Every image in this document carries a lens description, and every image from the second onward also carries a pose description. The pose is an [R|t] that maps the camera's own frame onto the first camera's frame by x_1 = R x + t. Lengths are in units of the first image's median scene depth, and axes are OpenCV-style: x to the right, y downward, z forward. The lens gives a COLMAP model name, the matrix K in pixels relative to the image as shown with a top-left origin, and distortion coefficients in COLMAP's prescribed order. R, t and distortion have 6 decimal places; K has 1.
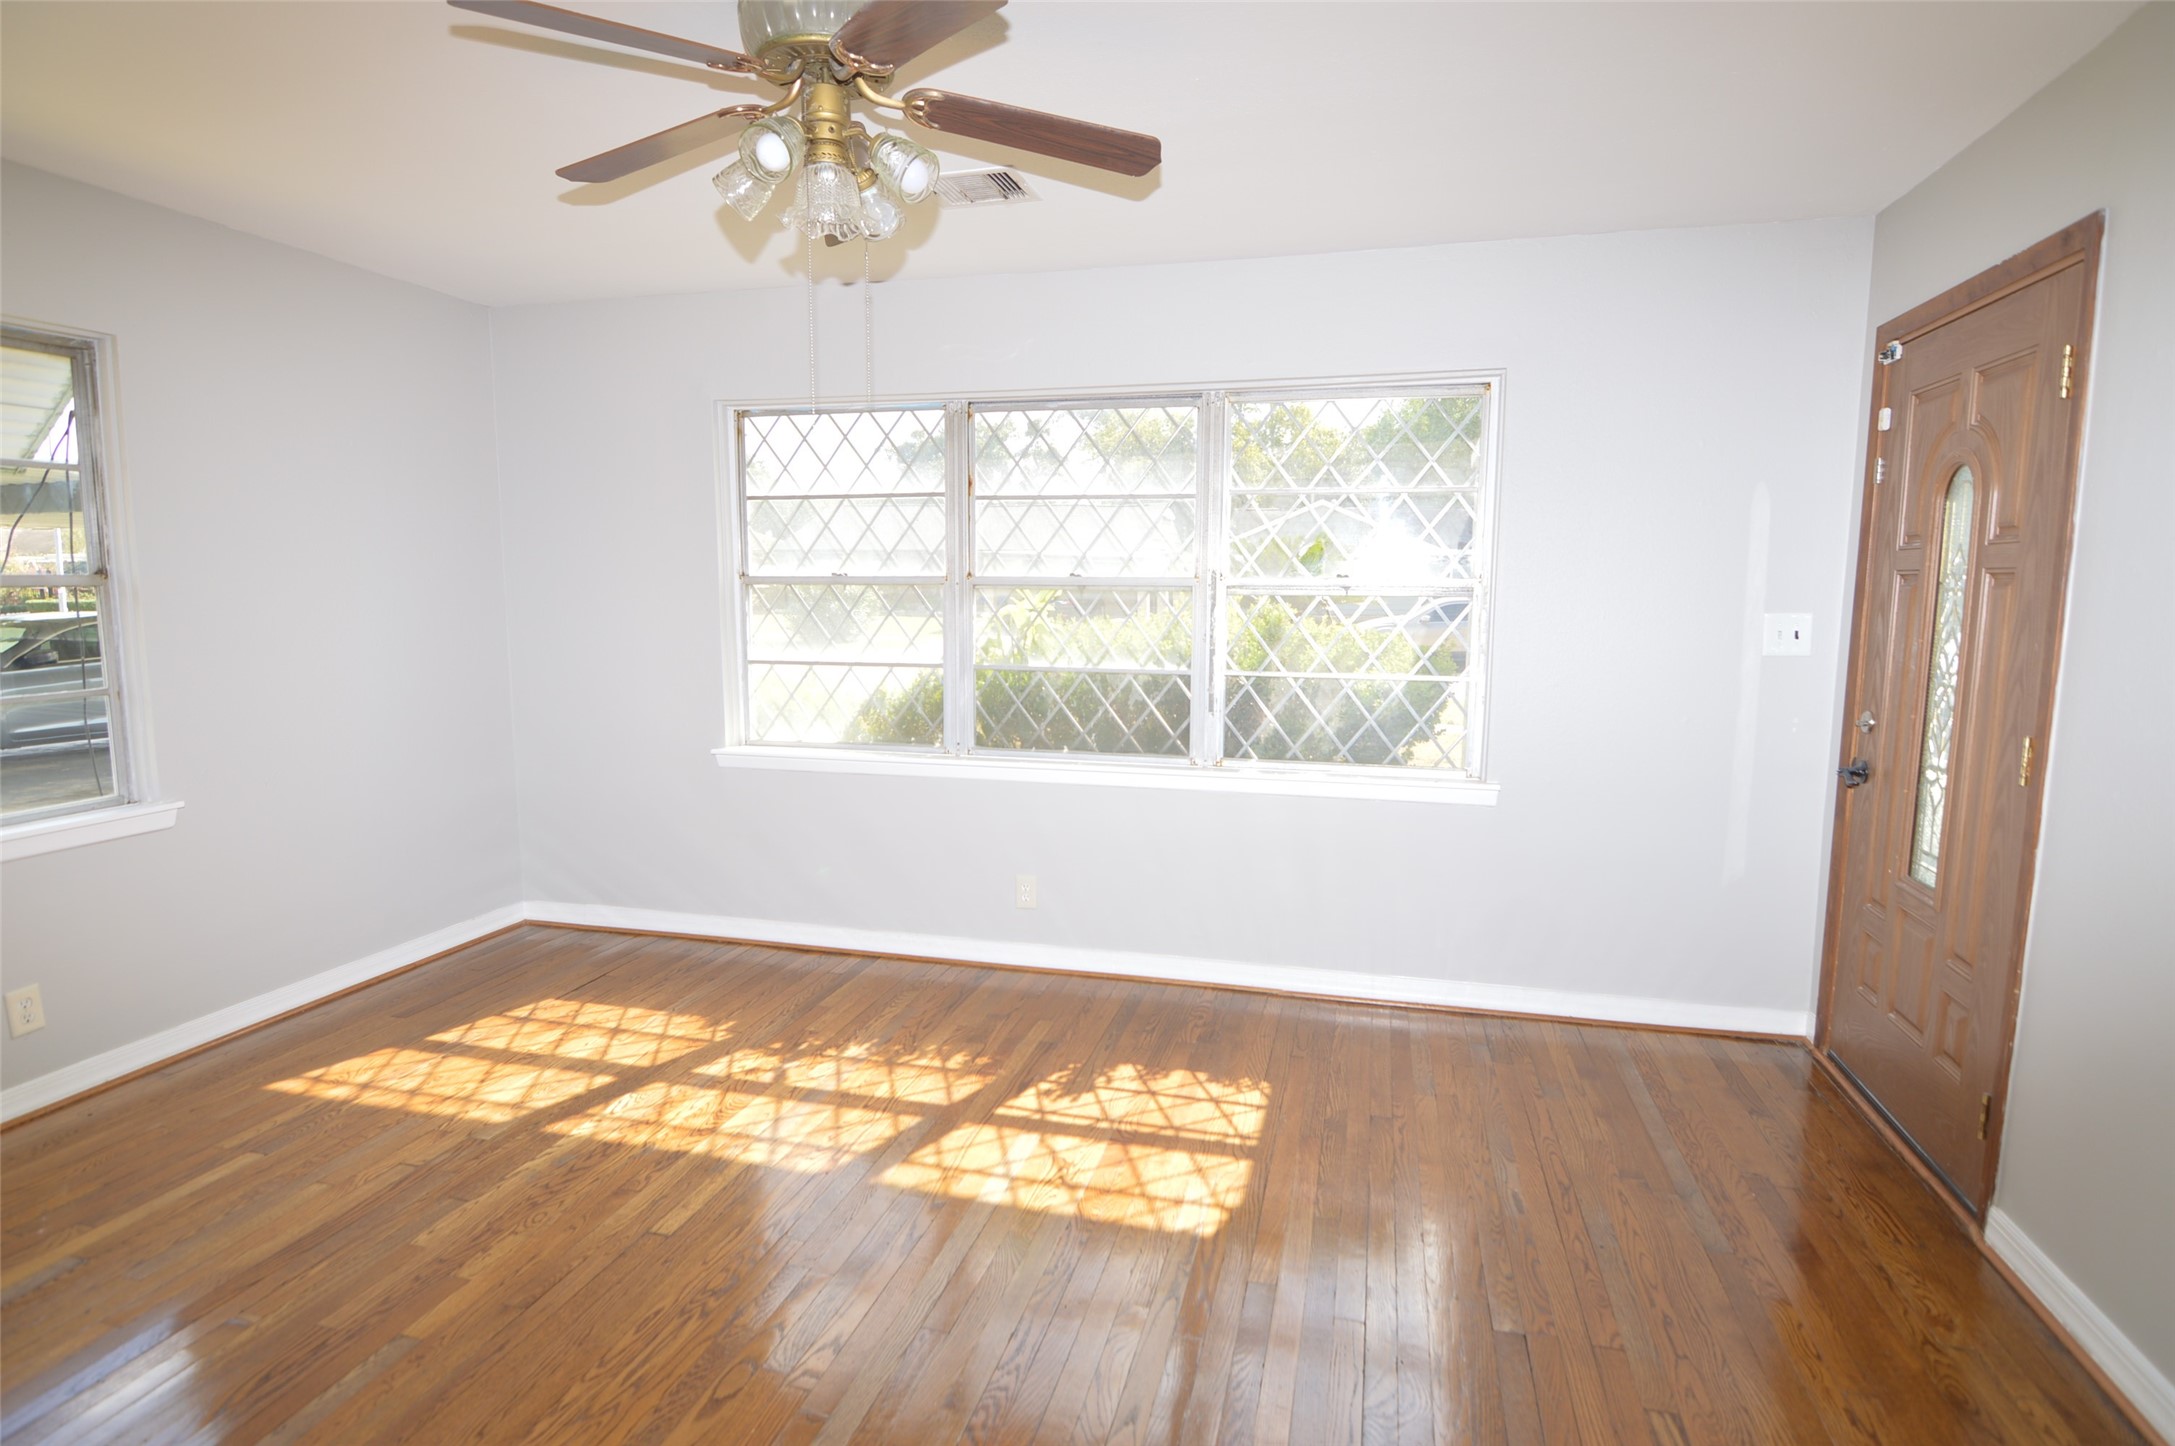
lens RADIAL K [[1108.6, 0, 1102.0], [0, 1108.6, 720.1], [0, 0, 1]] dist [0.003421, -0.018624]
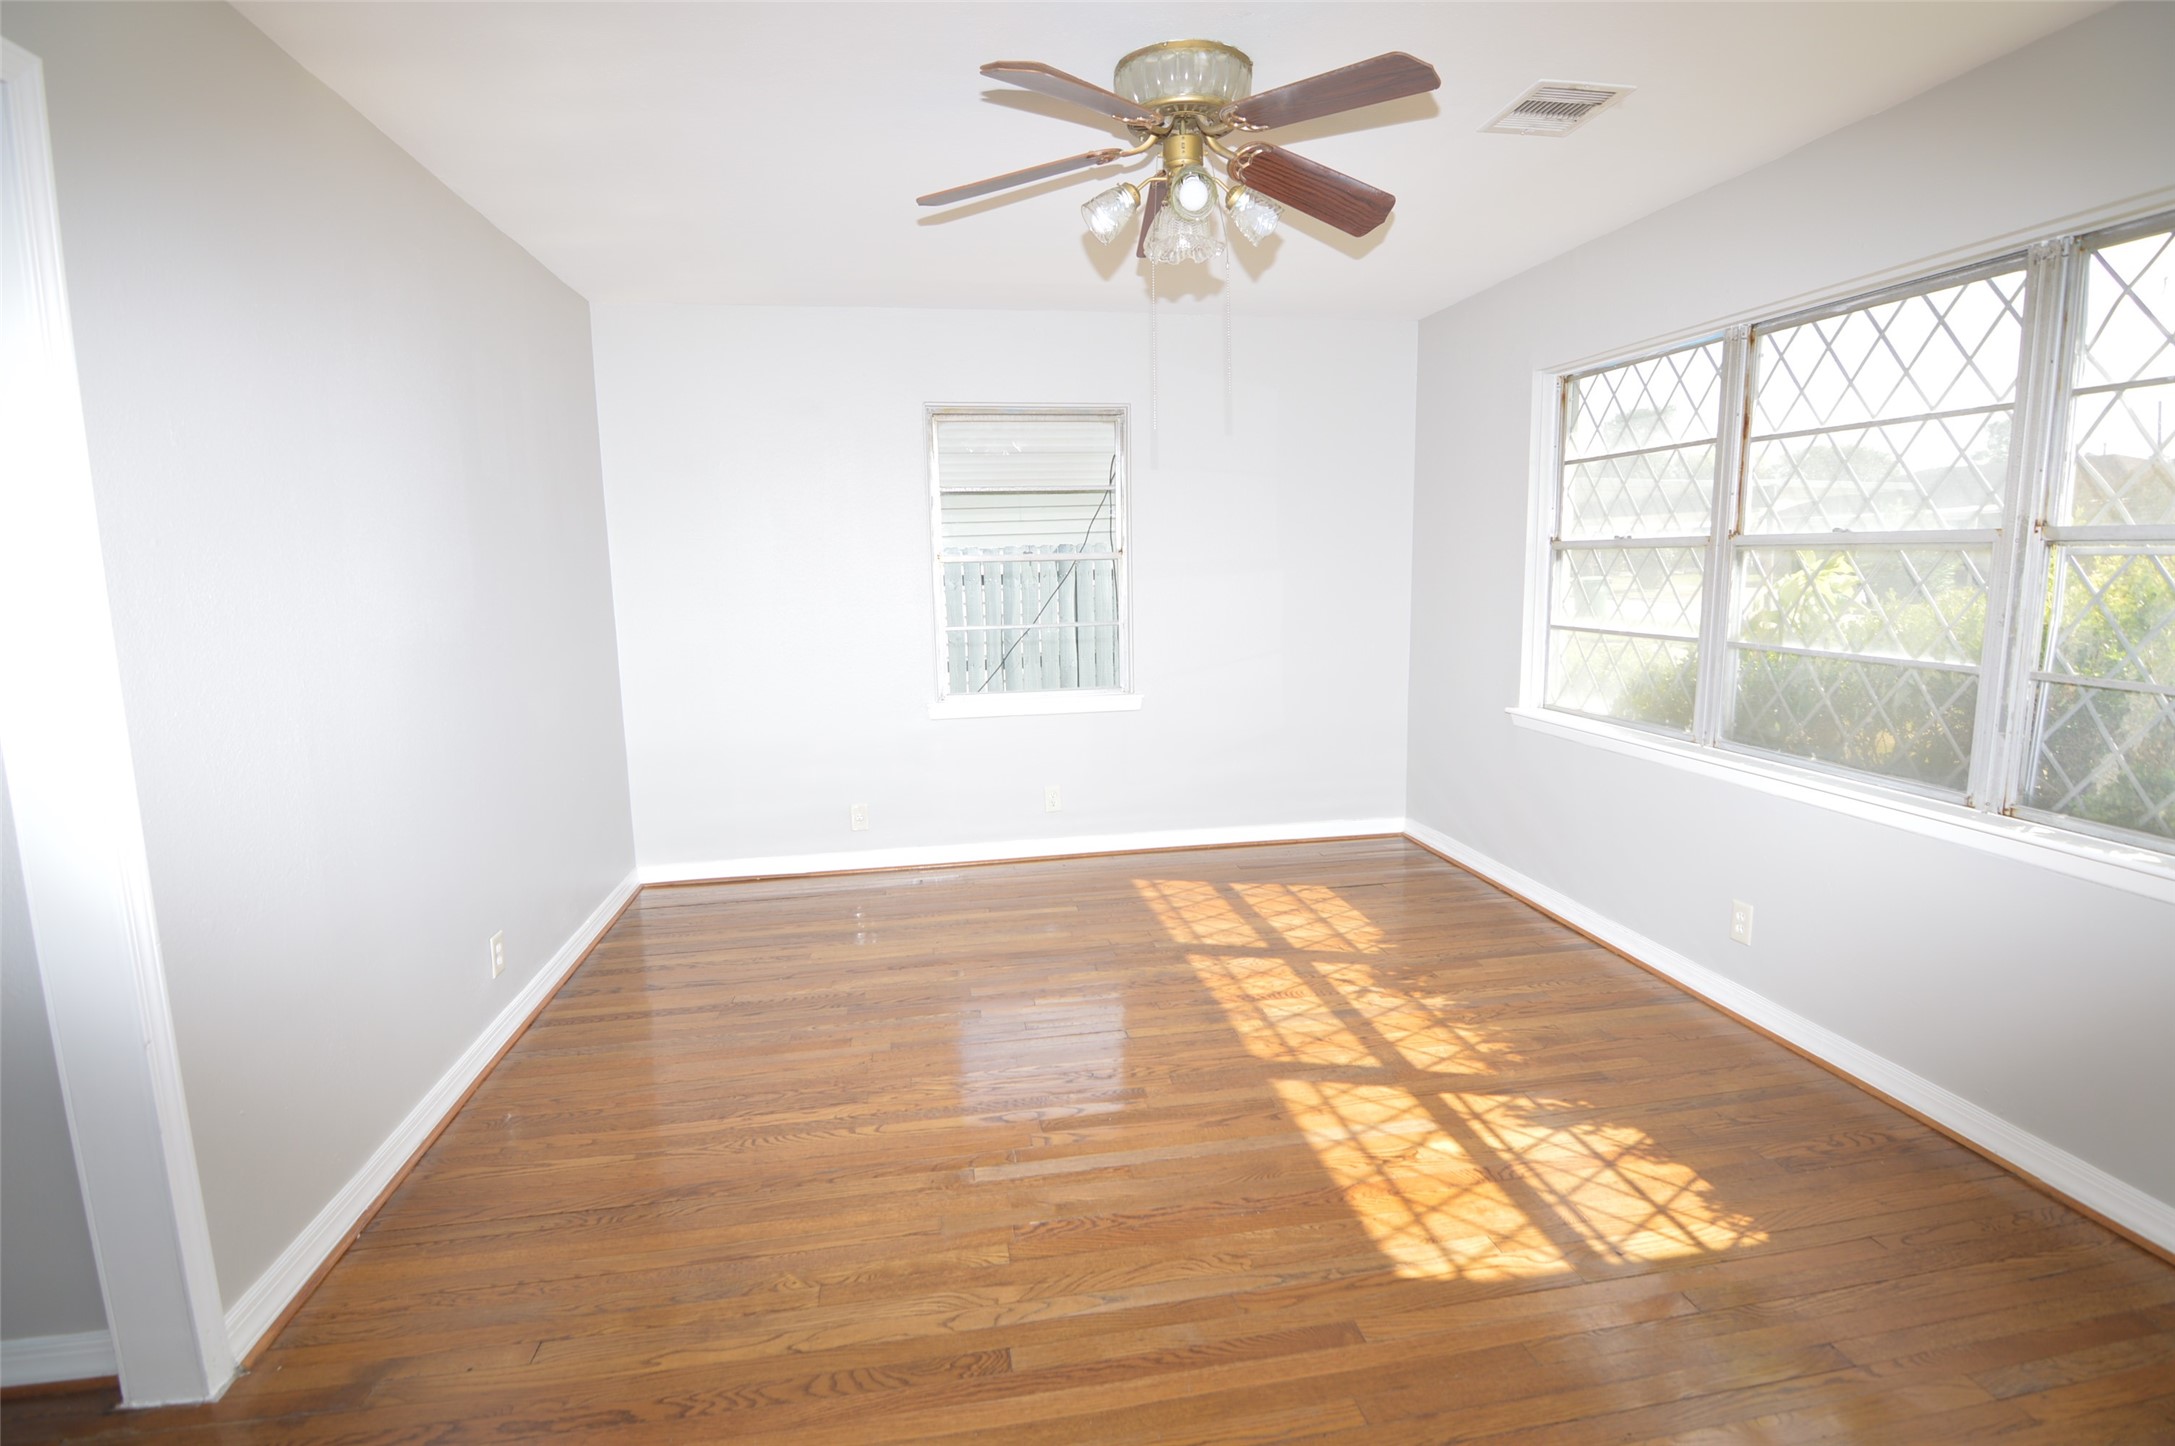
lens RADIAL K [[1068.0, 0, 1102.2], [0, 1068.0, 722.7], [0, 0, 1]] dist [-0.015222, -0.000853]
pose [[0.413032, 0.127263, -0.901781, 0.535301], [-0.091734, 0.990966, 0.097833, -0.030814], [0.906085, 0.042316, 0.420975, 0.298198]]
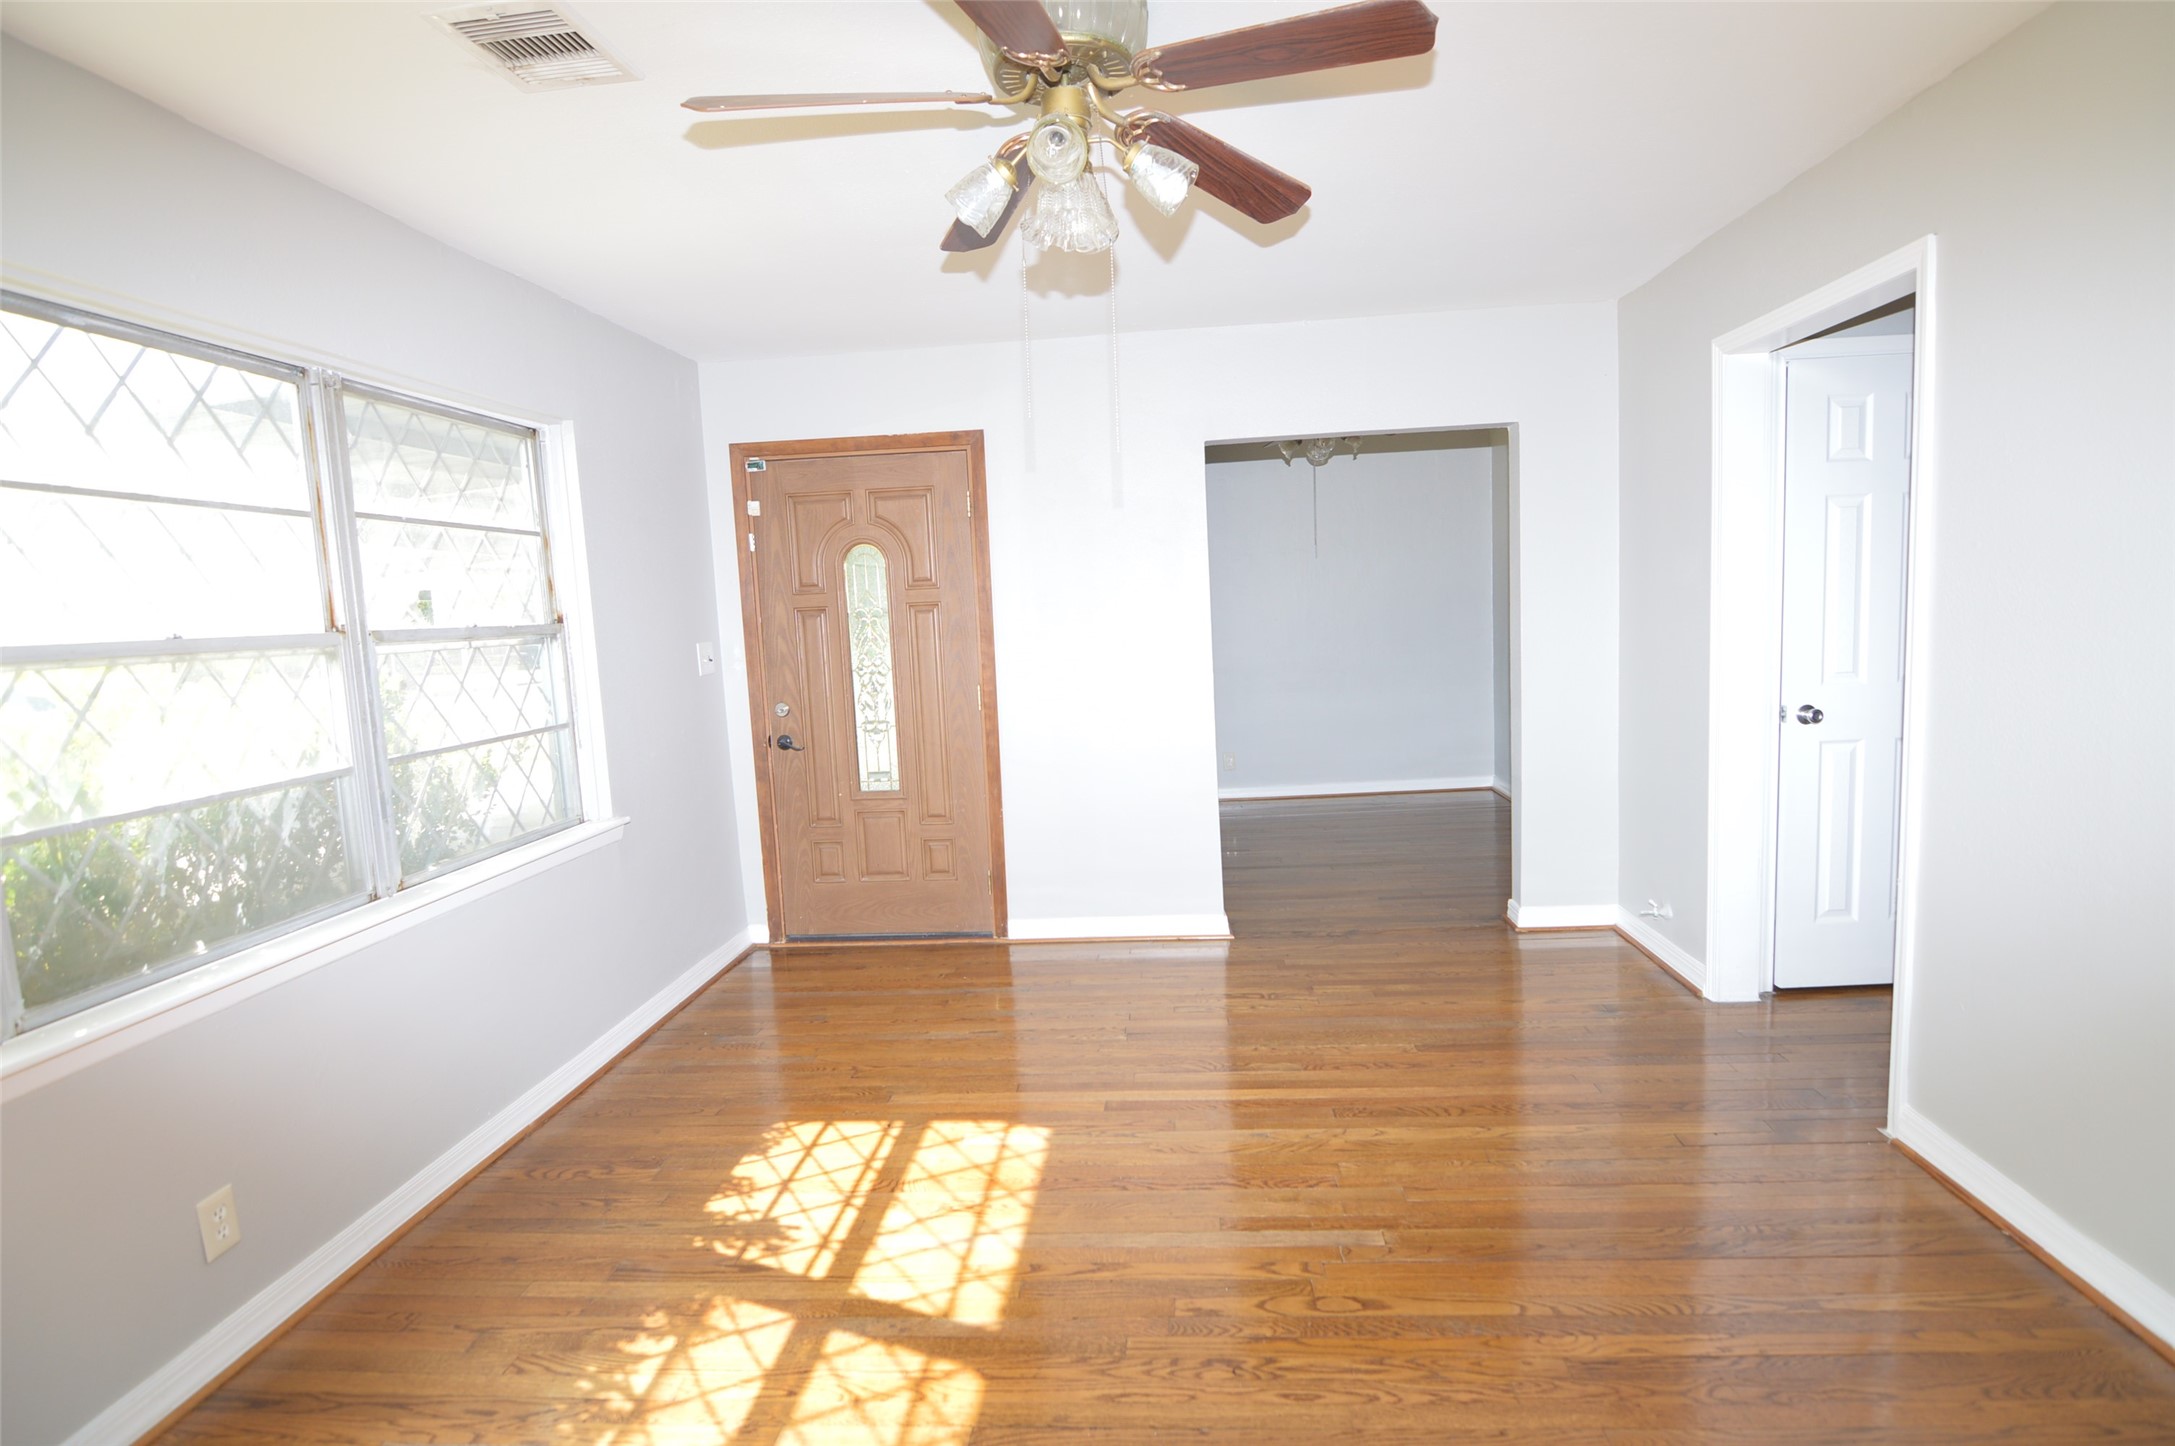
lens RADIAL K [[1068.0, 0, 1102.2], [0, 1068.0, 722.7], [0, 0, 1]] dist [-0.015222, -0.000853]
pose [[-0.173458, -0.106300, 0.979088, -0.777509], [0.163378, 0.977277, 0.135048, -0.102030], [-0.971195, 0.183386, -0.152150, 0.778197]]
